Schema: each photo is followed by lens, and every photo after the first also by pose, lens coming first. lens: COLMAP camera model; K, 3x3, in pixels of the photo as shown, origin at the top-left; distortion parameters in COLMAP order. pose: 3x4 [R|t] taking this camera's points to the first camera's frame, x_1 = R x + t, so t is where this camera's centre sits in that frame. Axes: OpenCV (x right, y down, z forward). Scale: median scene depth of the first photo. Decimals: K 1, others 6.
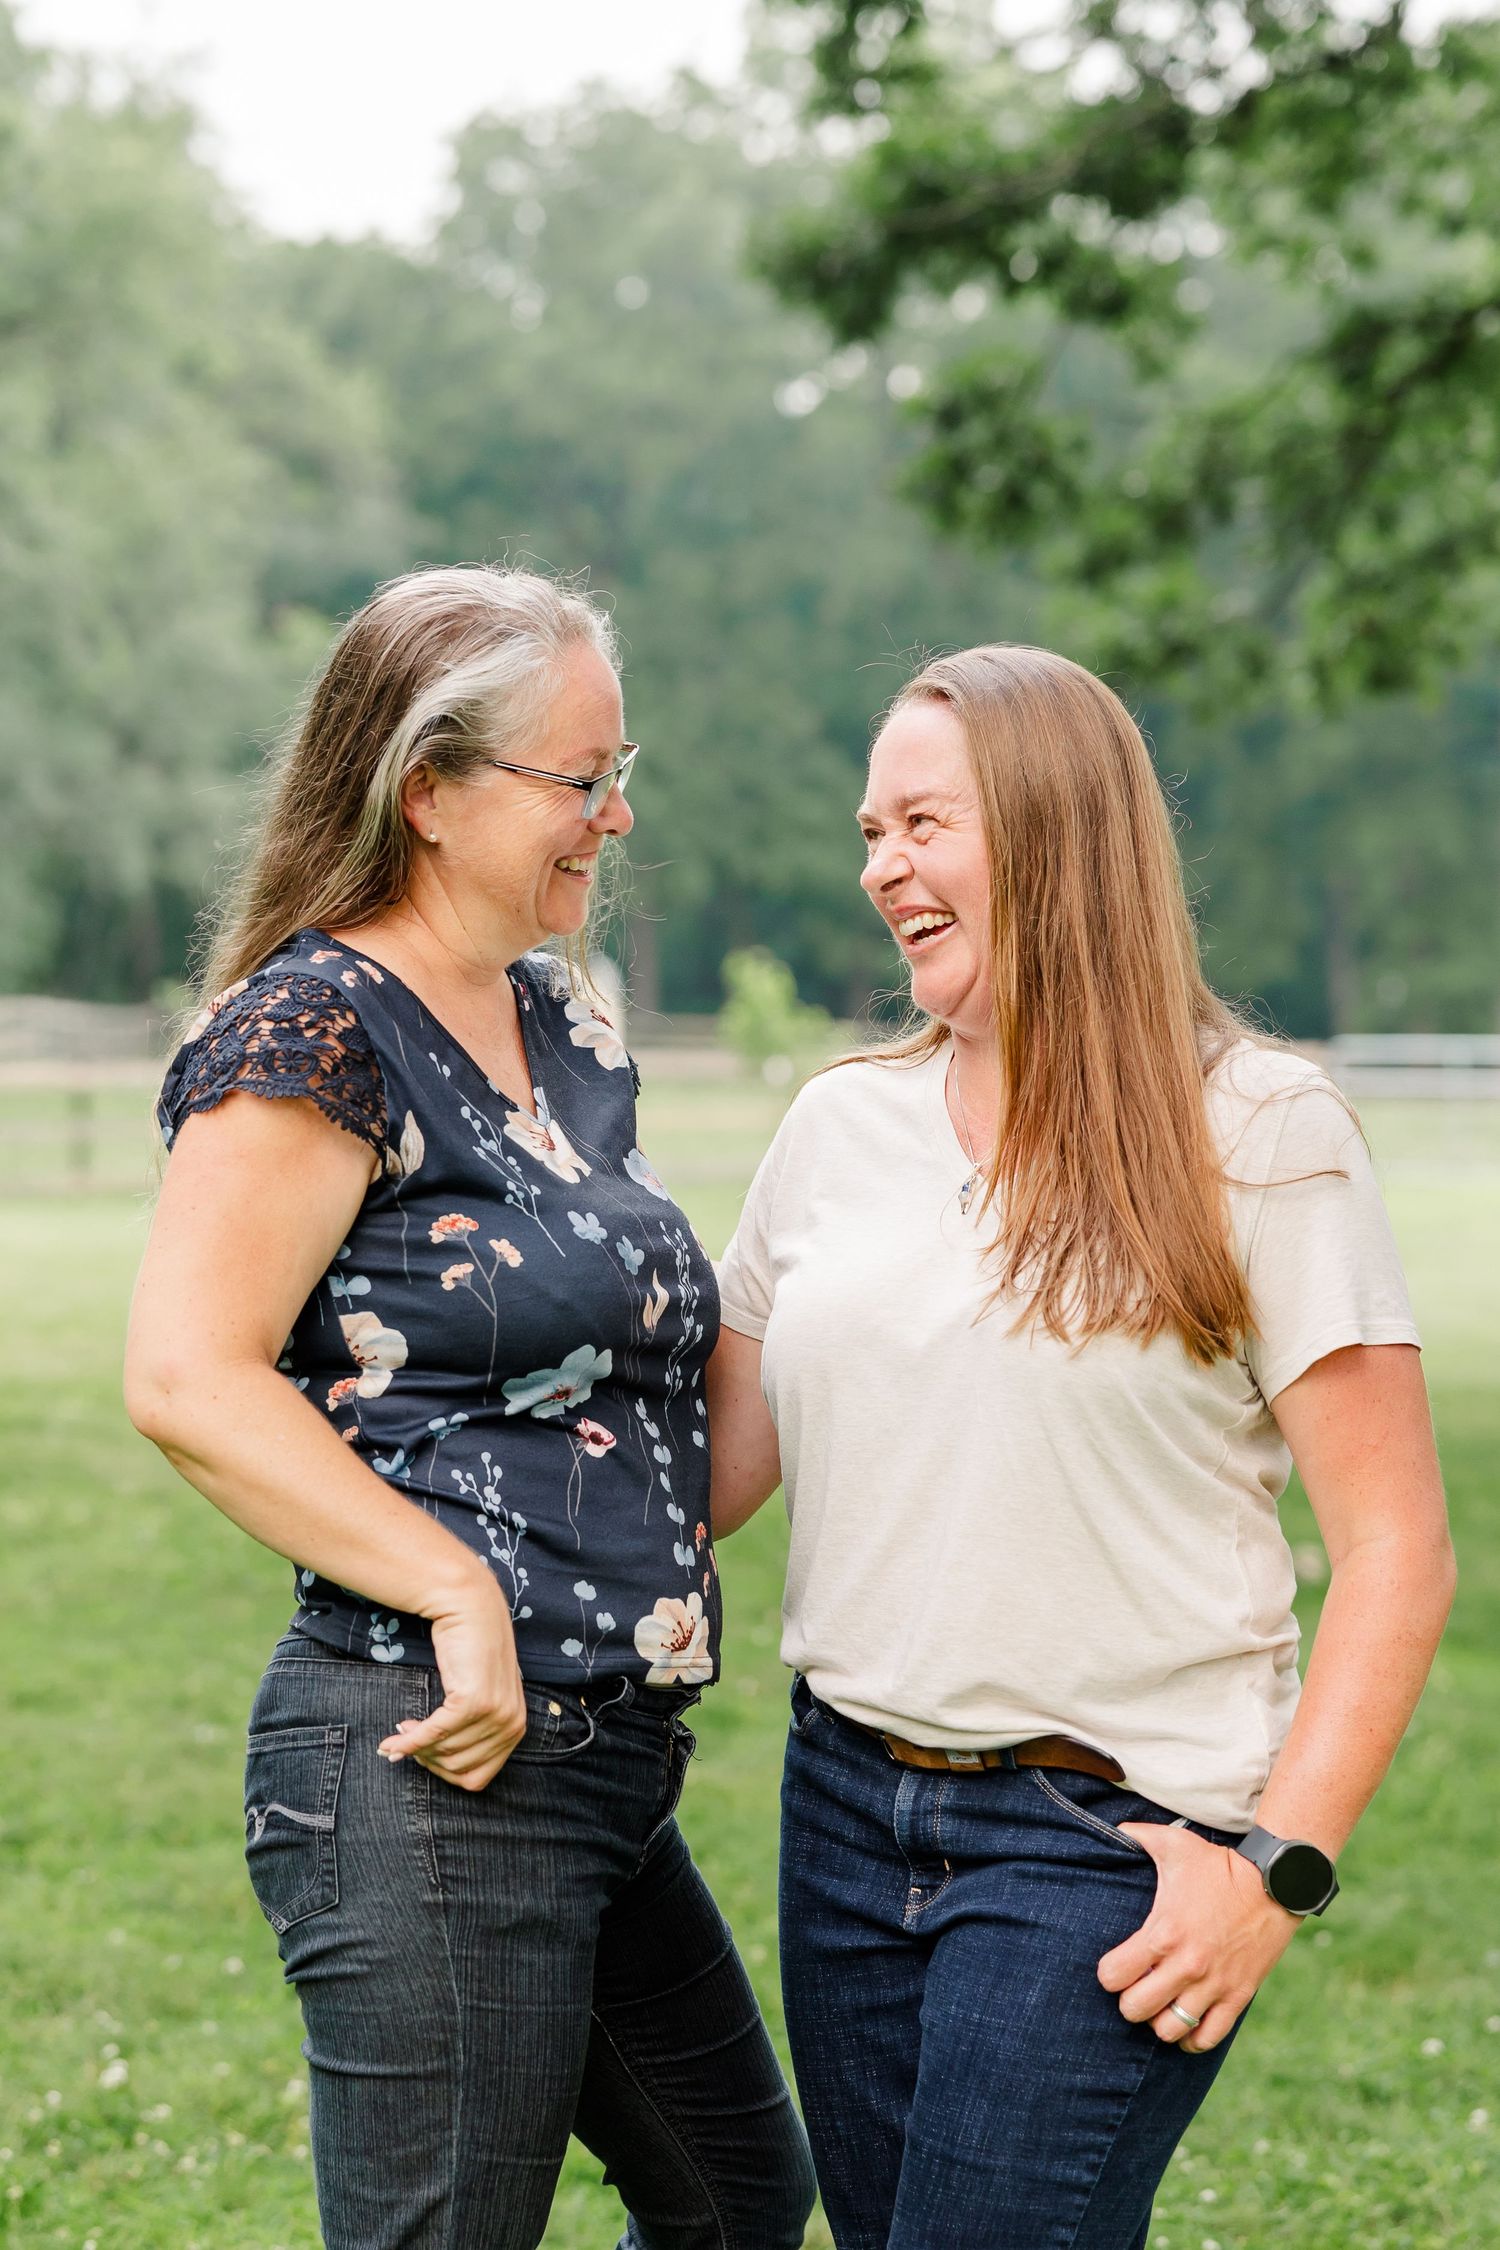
lens RADIAL K [[4981.4, 0, 750.0], [0, 4981.4, 1125.0], [0, 0, 1]] dist [-0.012143, 0.122359]
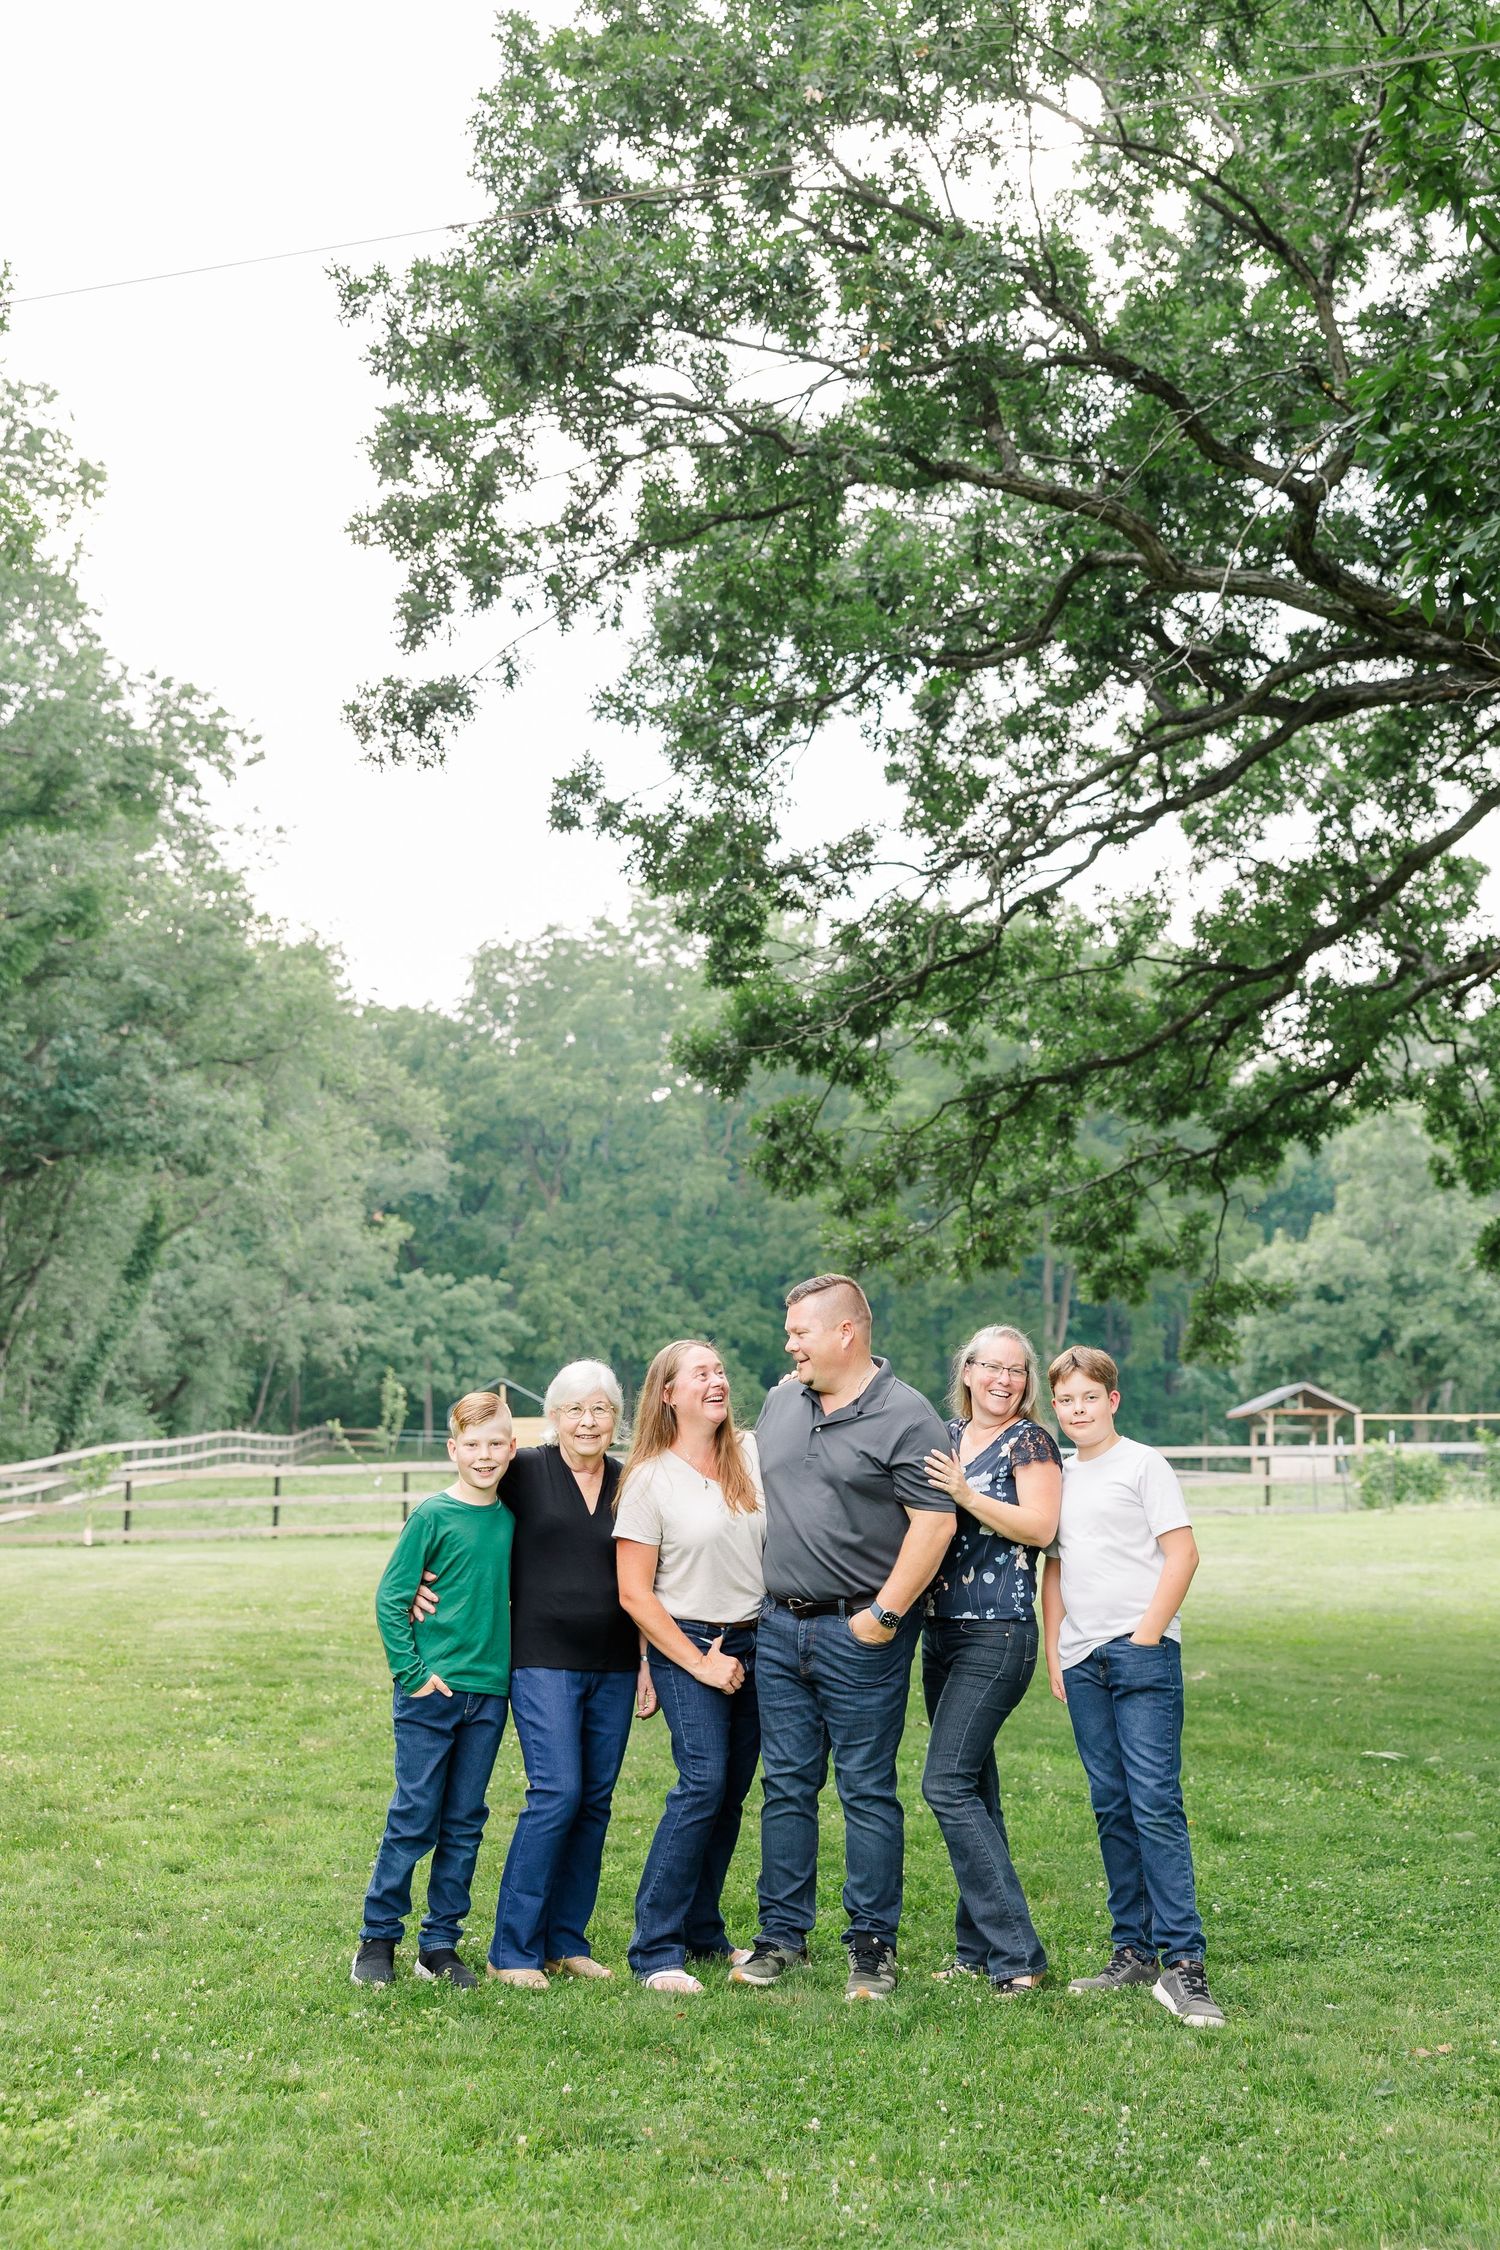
lens RADIAL K [[2754.5, 0, 819.6], [0, 2754.5, 1048.9], [0, 0, 1]] dist [0.003817, 0.018346]
pose [[0.997516, 0.002855, 0.070379, -0.017977], [0.008411, 0.987201, -0.159257, 0.000481], [-0.069933, 0.159454, 0.984725, -0.081769]]
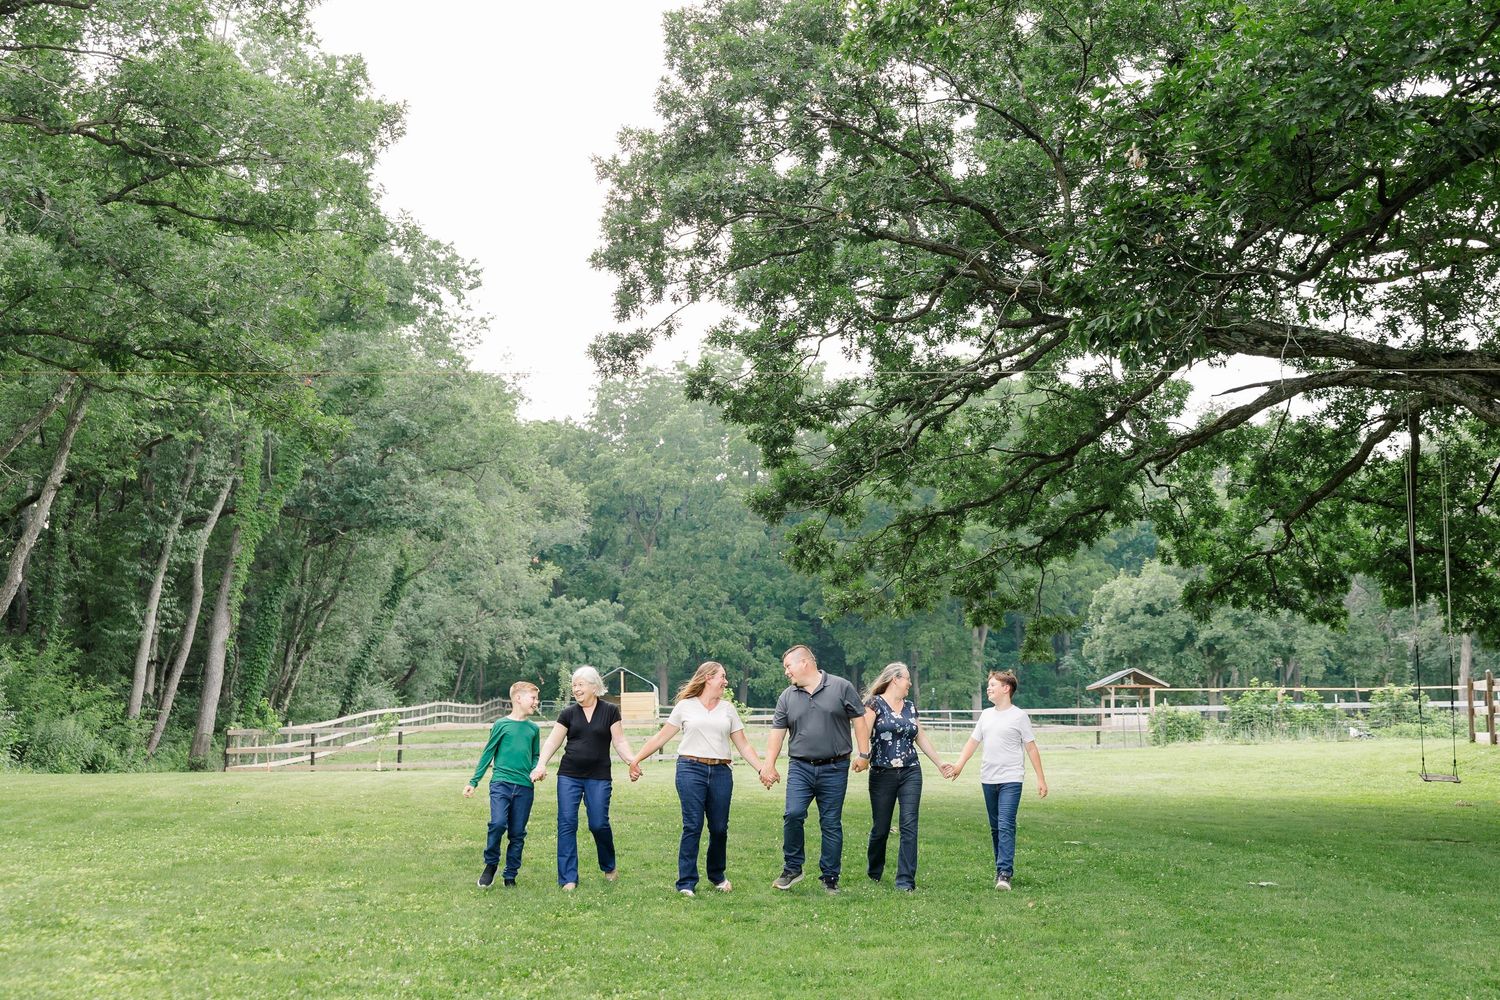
lens RADIAL K [[1913.6, 0, 860.4], [0, 1913.6, 407.0], [0, 0, 1]] dist [-0.000349, 0.023392]
pose [[0.996118, 0.002316, 0.087992, -0.037855], [0.012995, 0.984831, -0.173027, 0.008371], [-0.087058, 0.173499, 0.980979, -0.406051]]
